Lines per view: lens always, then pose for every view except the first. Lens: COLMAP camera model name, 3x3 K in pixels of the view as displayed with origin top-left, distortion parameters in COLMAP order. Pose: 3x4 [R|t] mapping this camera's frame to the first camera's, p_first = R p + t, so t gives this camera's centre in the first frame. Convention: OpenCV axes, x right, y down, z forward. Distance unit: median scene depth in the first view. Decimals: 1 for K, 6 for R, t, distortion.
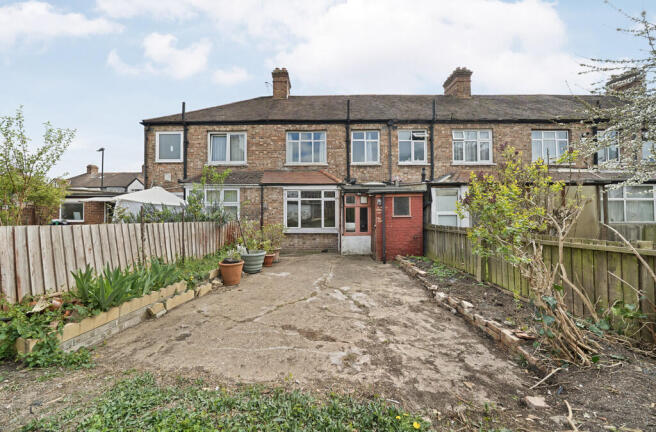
lens RADIAL K [[227.1, 0, 327.7], [0, 227.1, 215.1], [0, 0, 1]] dist [0.000046, 0.000000]
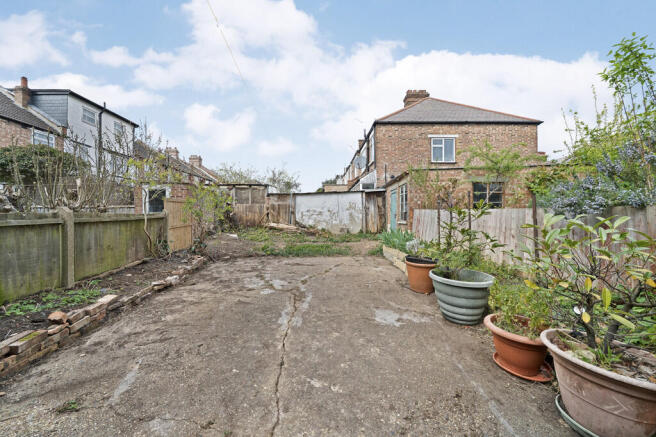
lens RADIAL K [[227.1, 0, 328.3], [0, 227.1, 216.2], [0, 0, 1]] dist [0.000046, 0.000000]
pose [[-0.983891, -0.007409, -0.178614, 0.012134], [-0.008797, 0.999937, 0.006978, 0.067145], [0.178551, 0.008437, -0.983895, 1.909476]]
